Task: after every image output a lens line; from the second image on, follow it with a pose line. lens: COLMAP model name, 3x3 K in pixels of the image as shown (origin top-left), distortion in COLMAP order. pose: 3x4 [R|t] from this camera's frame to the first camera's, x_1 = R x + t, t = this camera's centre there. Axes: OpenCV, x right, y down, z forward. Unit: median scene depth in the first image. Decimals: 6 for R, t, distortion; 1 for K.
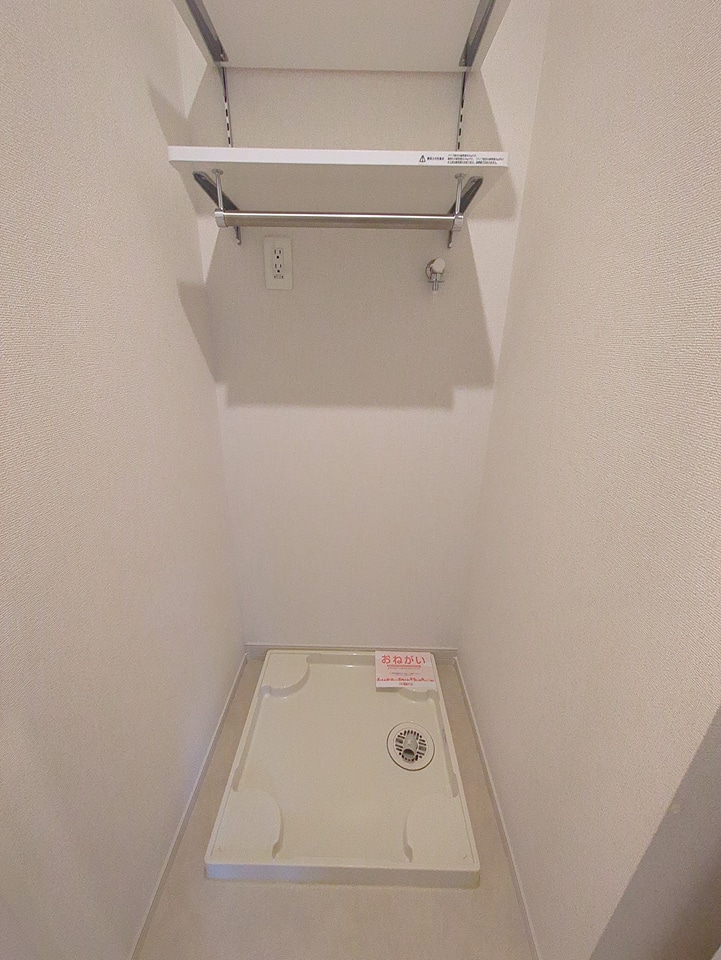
lens RADIAL K [[375.3, 0, 358.1], [0, 375.3, 485.3], [0, 0, 1]] dist [0.000648, 0.000360]
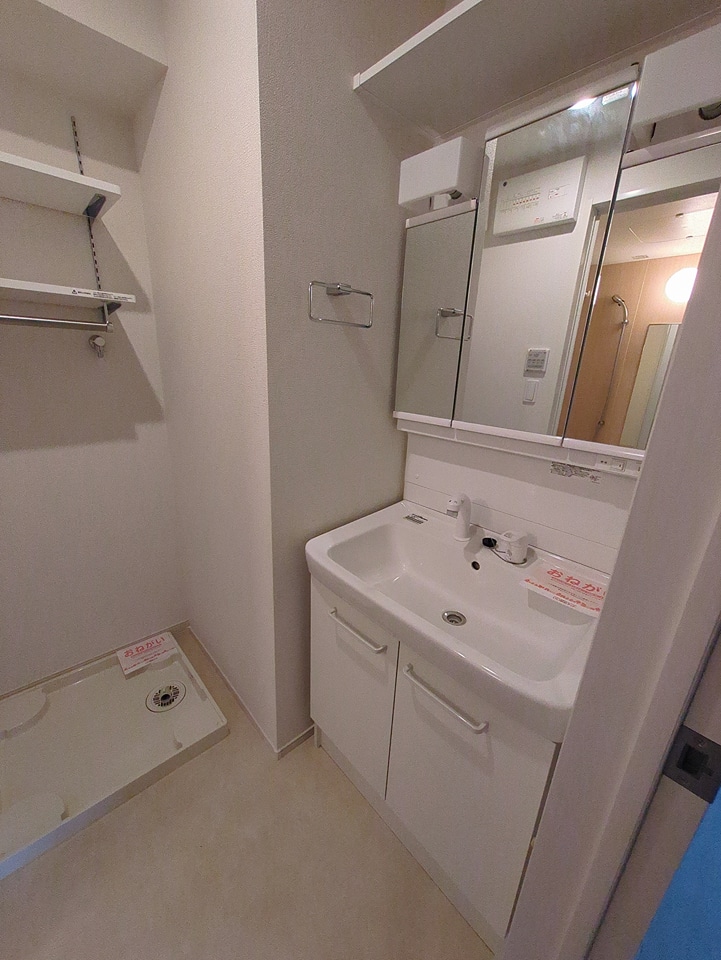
lens RADIAL K [[379.7, 0, 360.5], [0, 379.7, 480.0], [0, 0, 1]] dist [-0.007093, 0.000030]
pose [[0.722431, -0.196017, 0.663077, -0.088870], [0.222632, 0.973848, 0.045326, 0.048059], [-0.654621, 0.114877, 0.747178, -0.470661]]
